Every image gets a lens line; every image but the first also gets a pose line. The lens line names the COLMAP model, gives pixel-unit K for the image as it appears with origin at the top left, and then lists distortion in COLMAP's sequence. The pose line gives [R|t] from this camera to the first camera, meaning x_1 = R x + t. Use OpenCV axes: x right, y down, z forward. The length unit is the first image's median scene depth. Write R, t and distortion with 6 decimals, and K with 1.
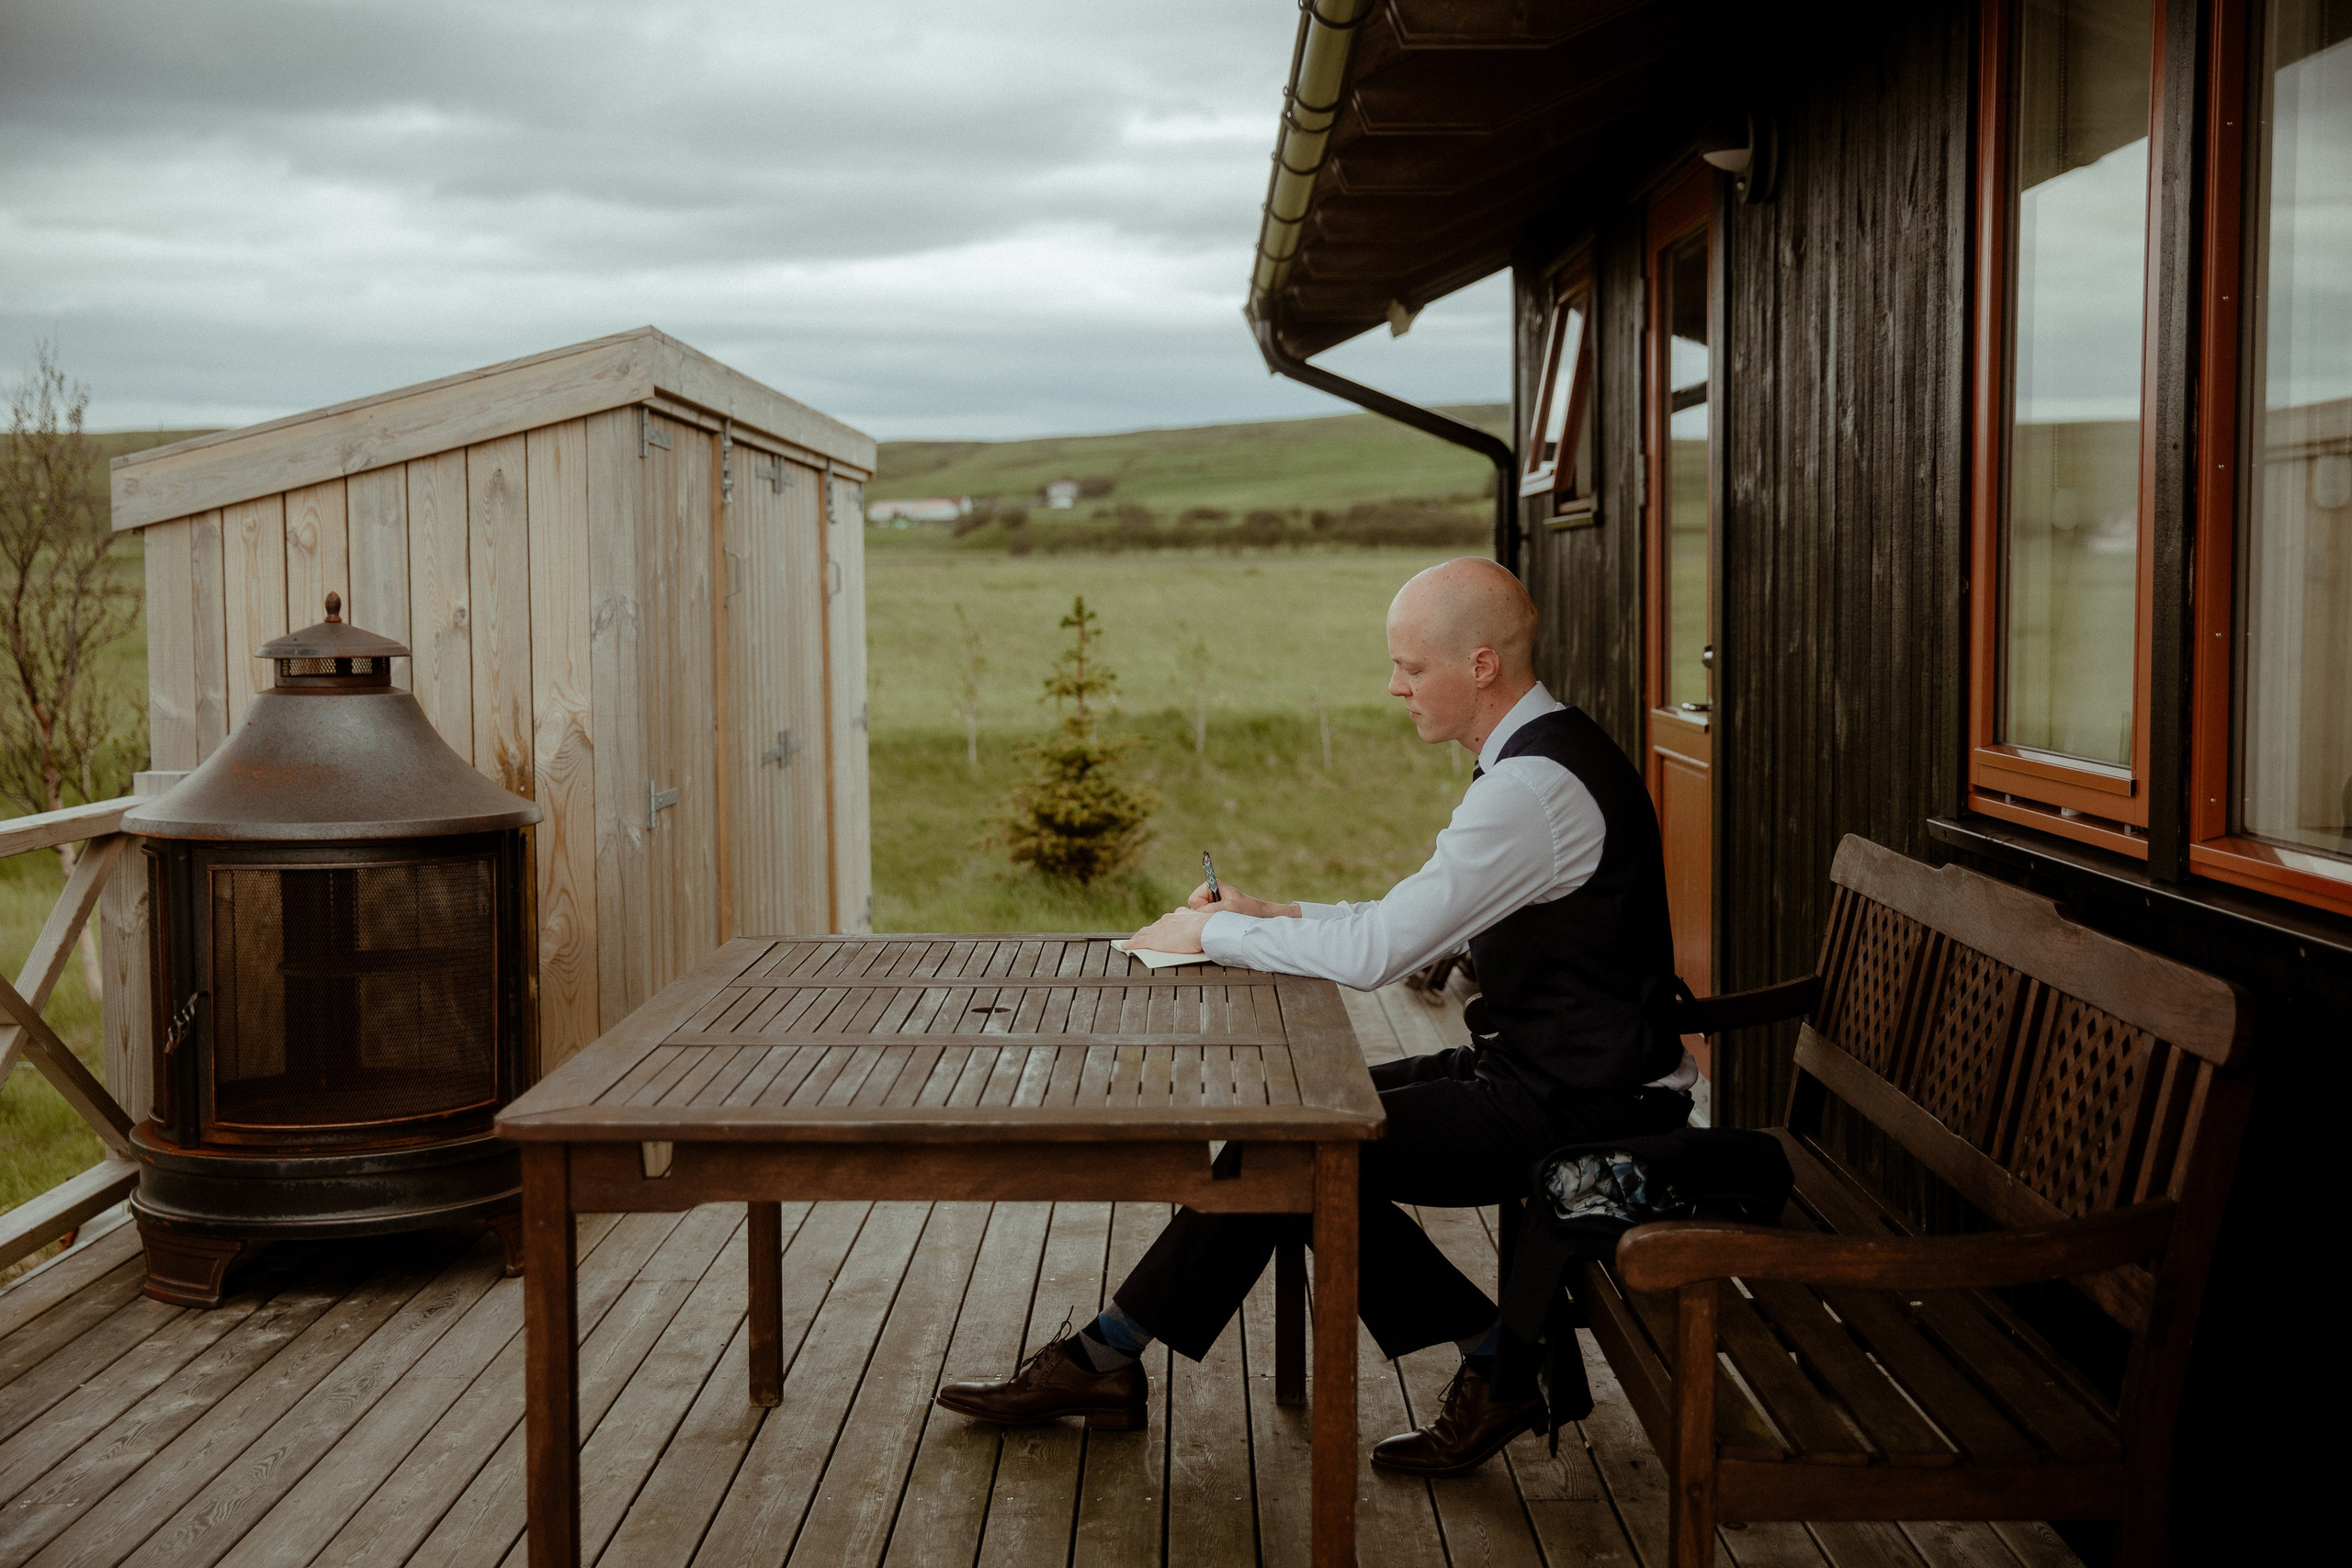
lens RADIAL K [[2869.1, 0, 1174.6], [0, 2869.1, 788.7], [0, 0, 1]] dist [0.004011, 0.000000]
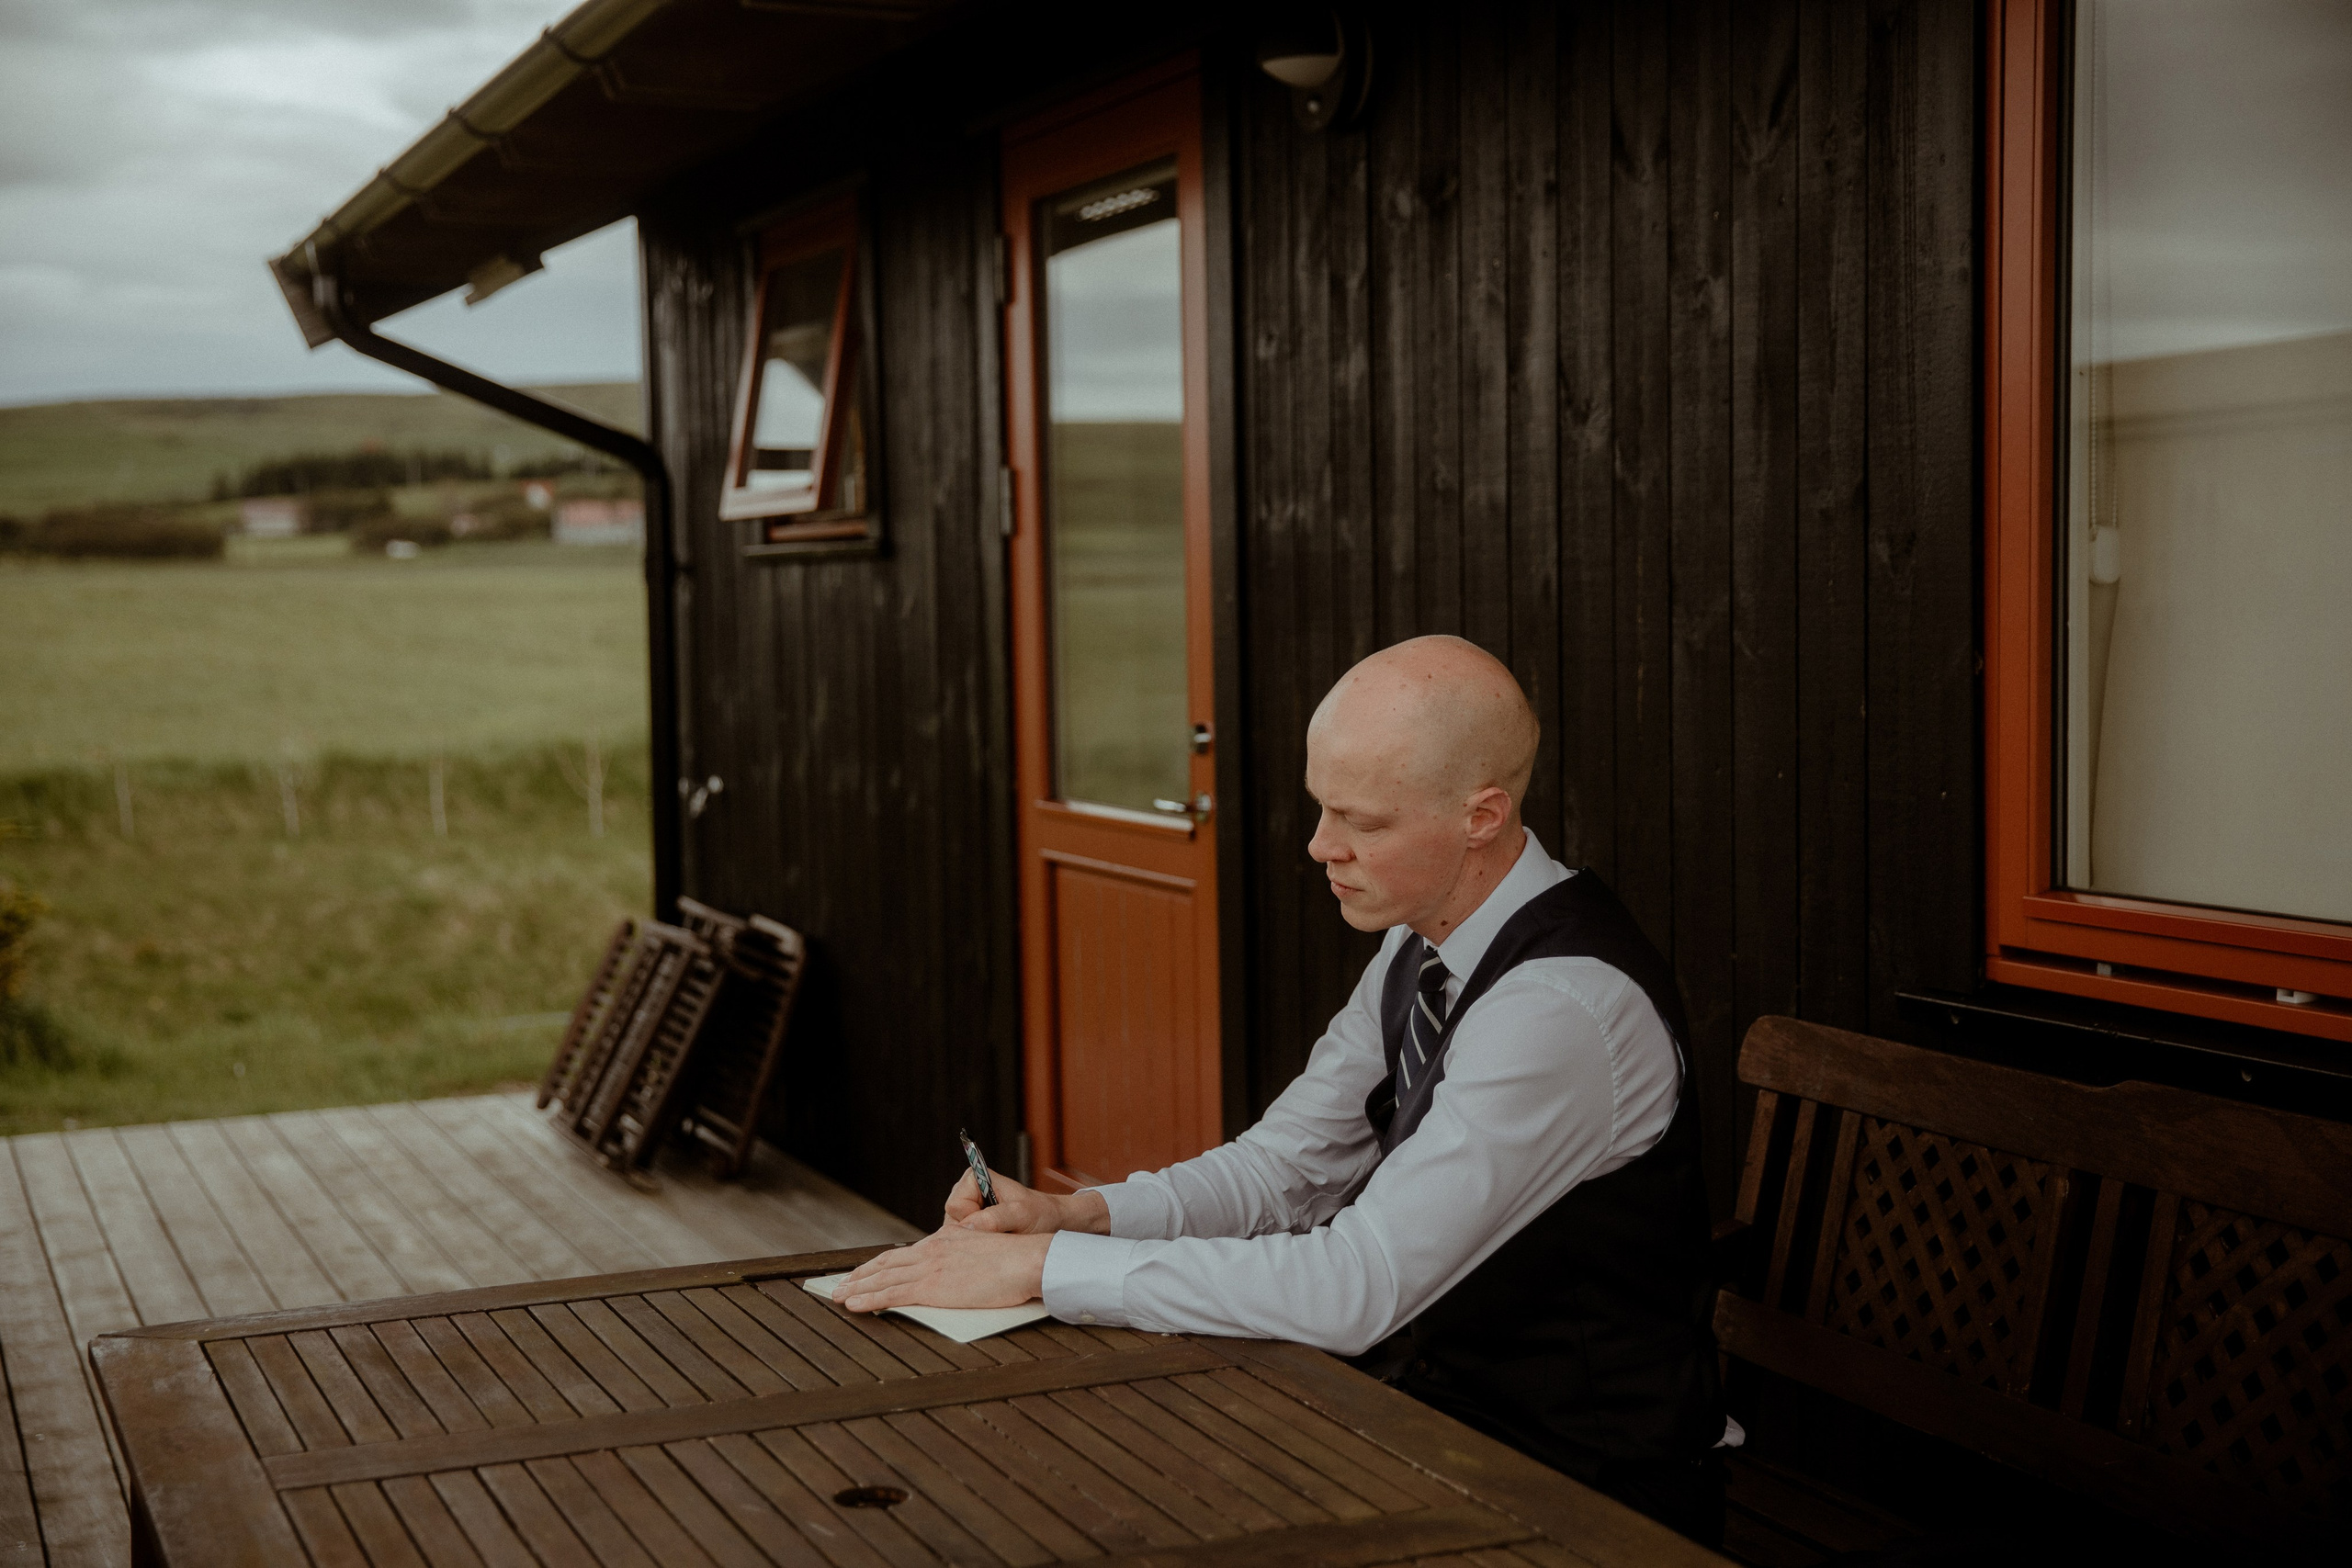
lens RADIAL K [[3165.2, 0, 1177.7], [0, 3165.2, 781.5], [0, 0, 1]] dist [0.048266, 0.000000]
pose [[0.919902, -0.038608, 0.390244, -0.158650], [0.043563, 0.999043, -0.003852, -0.035662], [-0.389721, 0.020544, 0.920704, 0.268685]]
